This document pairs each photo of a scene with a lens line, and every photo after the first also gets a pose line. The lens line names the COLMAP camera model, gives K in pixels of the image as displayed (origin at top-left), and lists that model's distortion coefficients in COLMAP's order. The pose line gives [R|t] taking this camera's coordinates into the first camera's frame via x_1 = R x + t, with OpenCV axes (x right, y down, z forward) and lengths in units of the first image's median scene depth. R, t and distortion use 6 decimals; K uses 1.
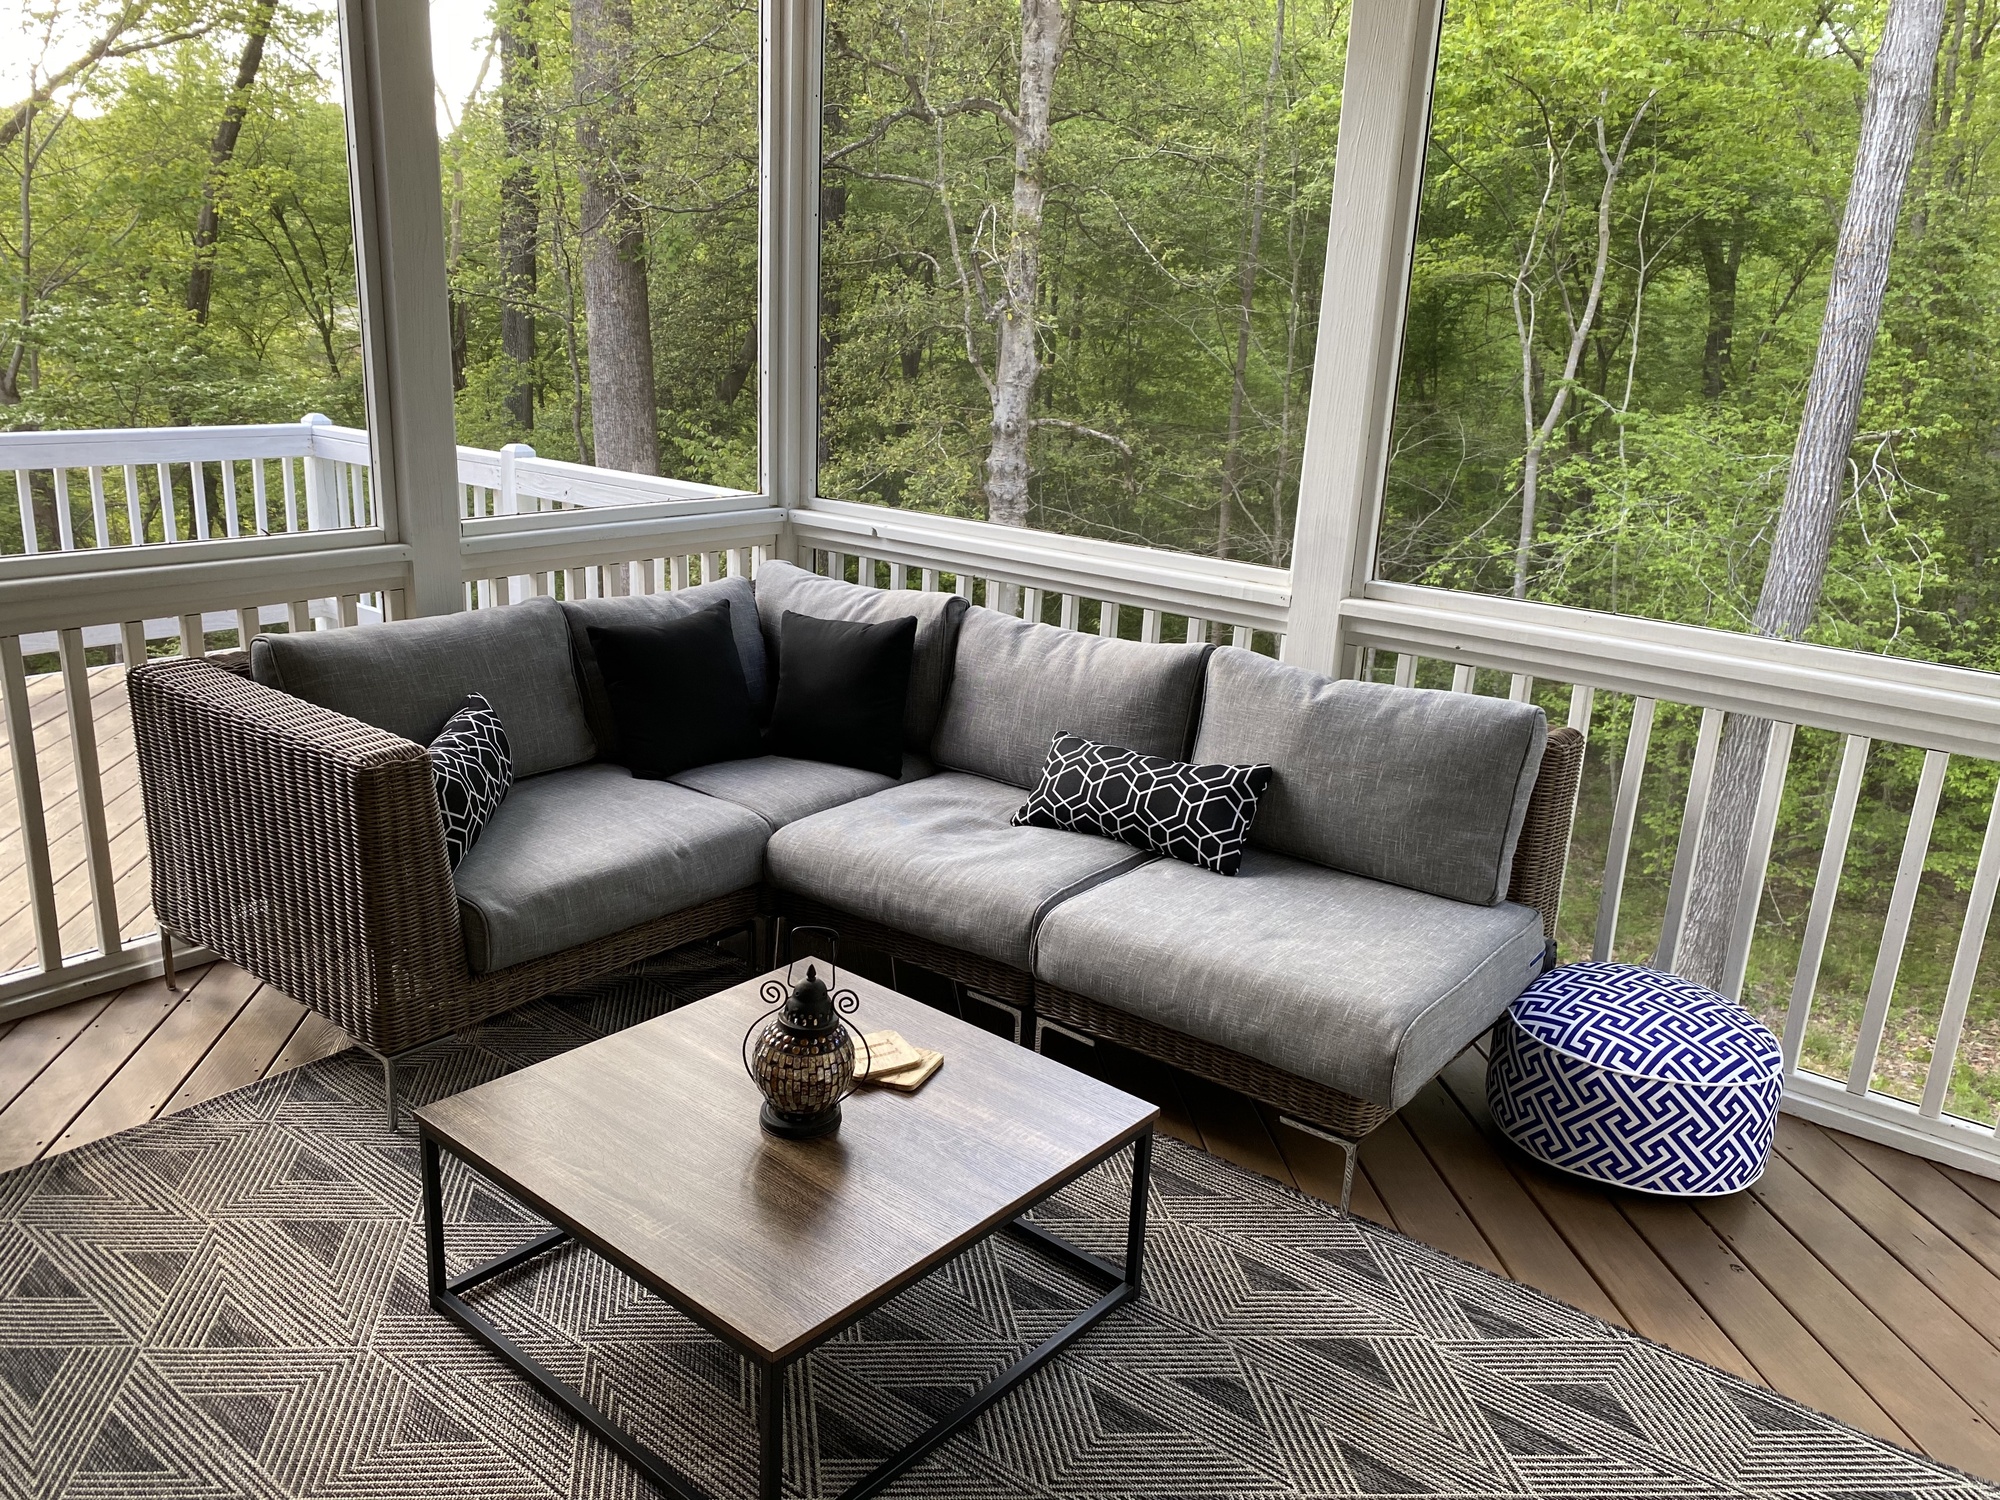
lens RADIAL K [[1526.8, 0, 995.3], [0, 1526.8, 785.1], [0, 0, 1]] dist [-0.004824, -0.014006]
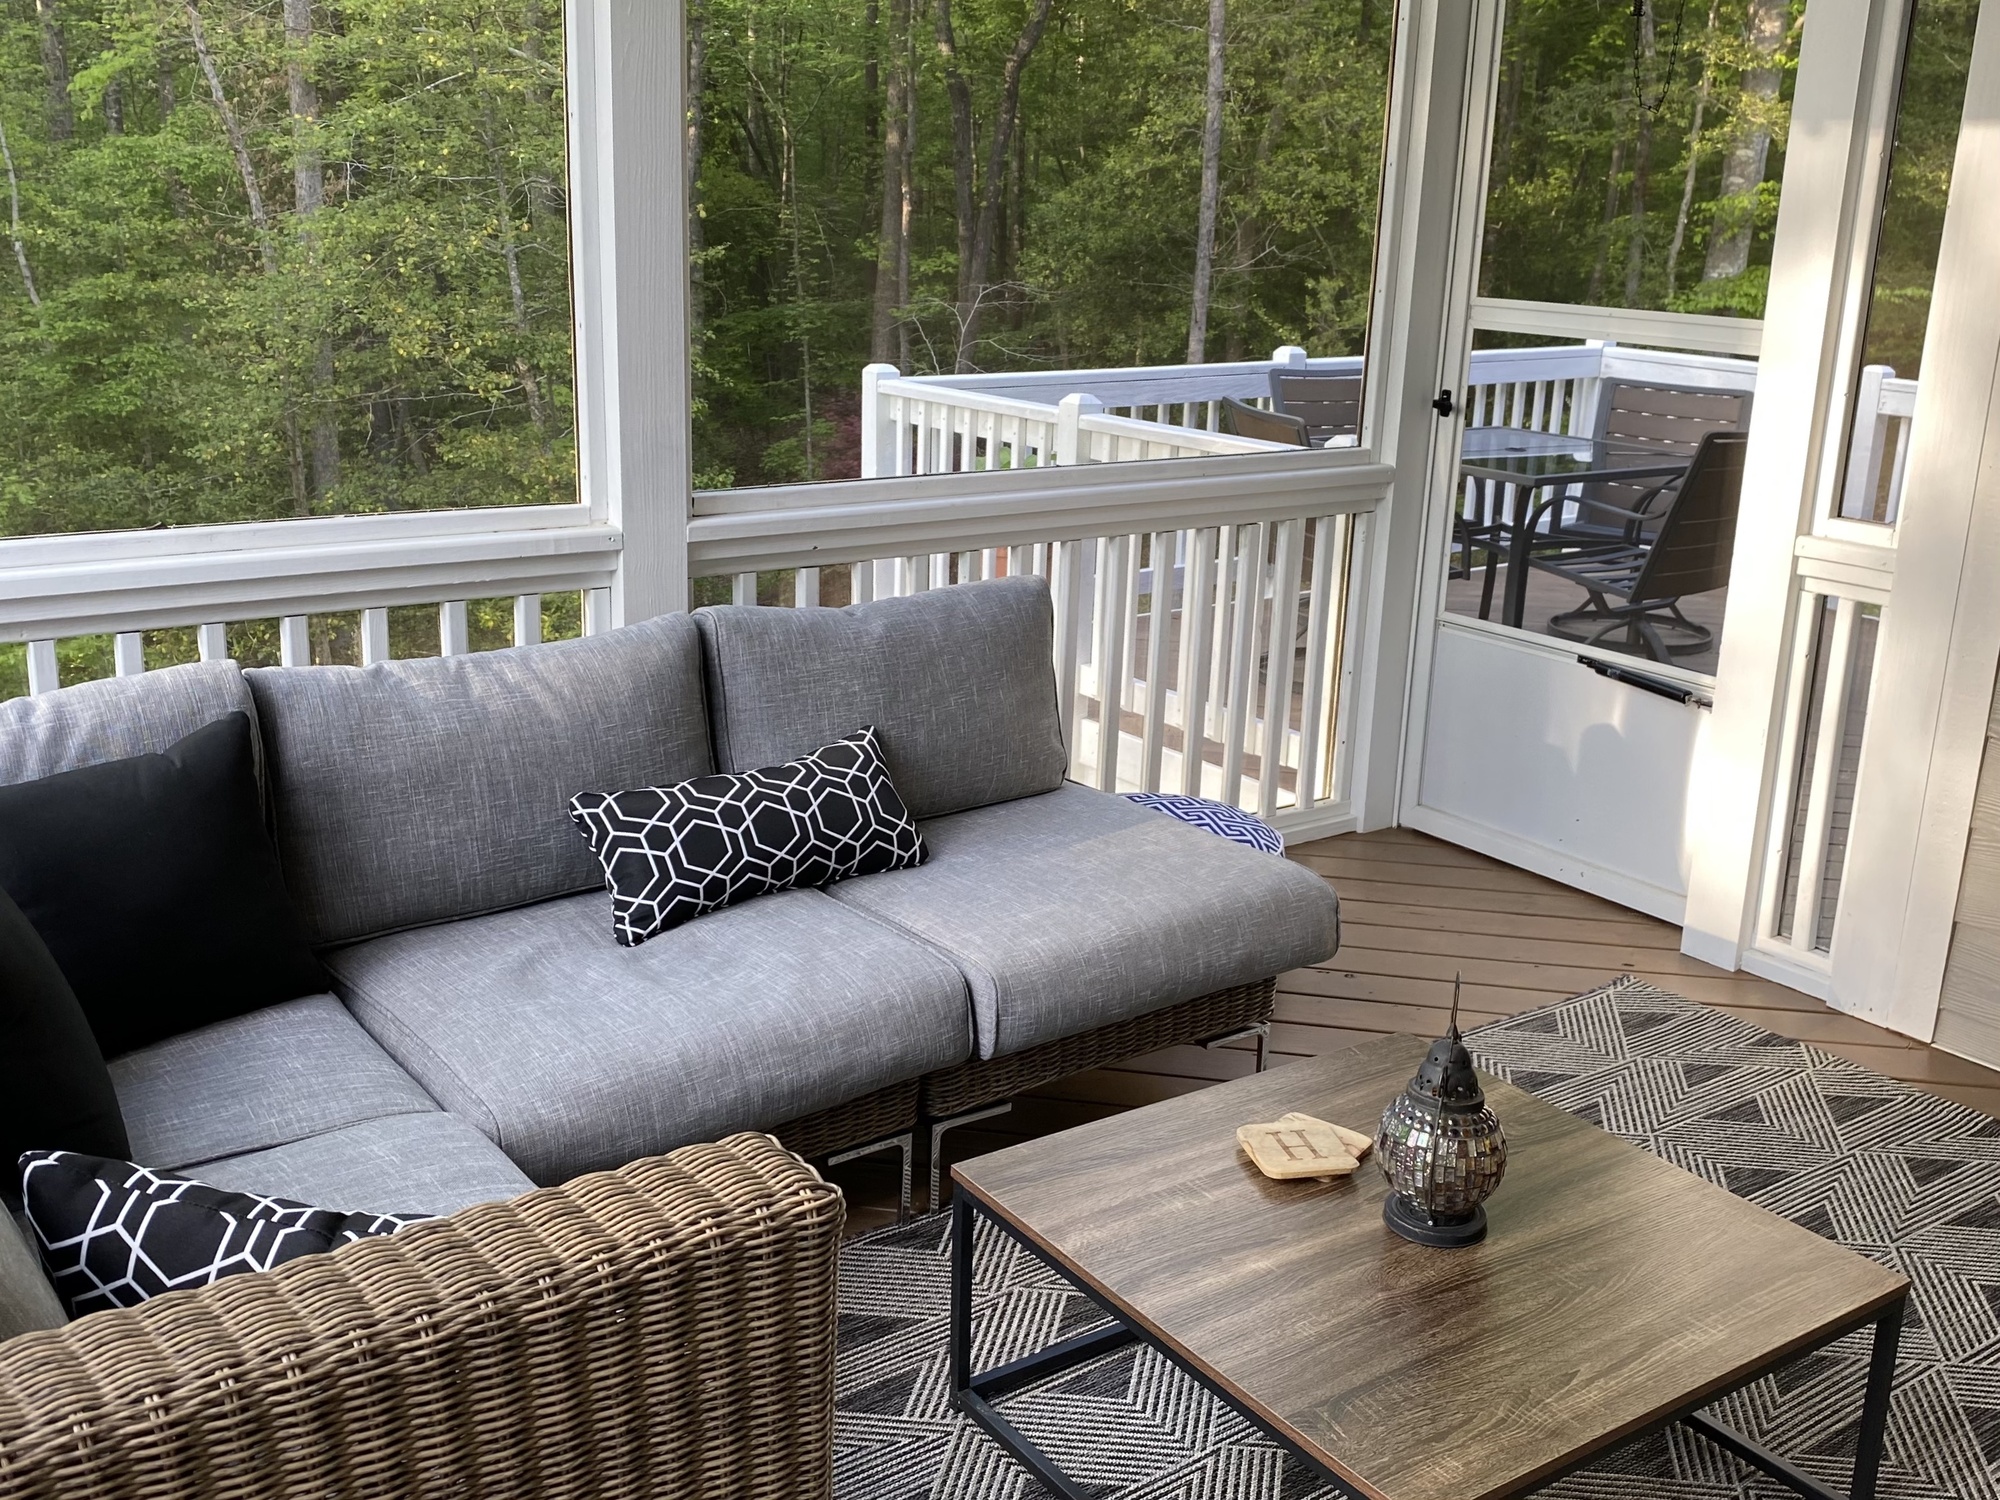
lens RADIAL K [[1847.3, 0, 1000.0], [0, 1847.3, 750.0], [0, 0, 1]] dist [-0.095123, 0.032694]
pose [[0.264744, -0.302414, 0.915672, -0.645365], [0.274083, 0.933990, 0.229220, -0.189290], [-0.924548, 0.190285, 0.330155, 0.578231]]
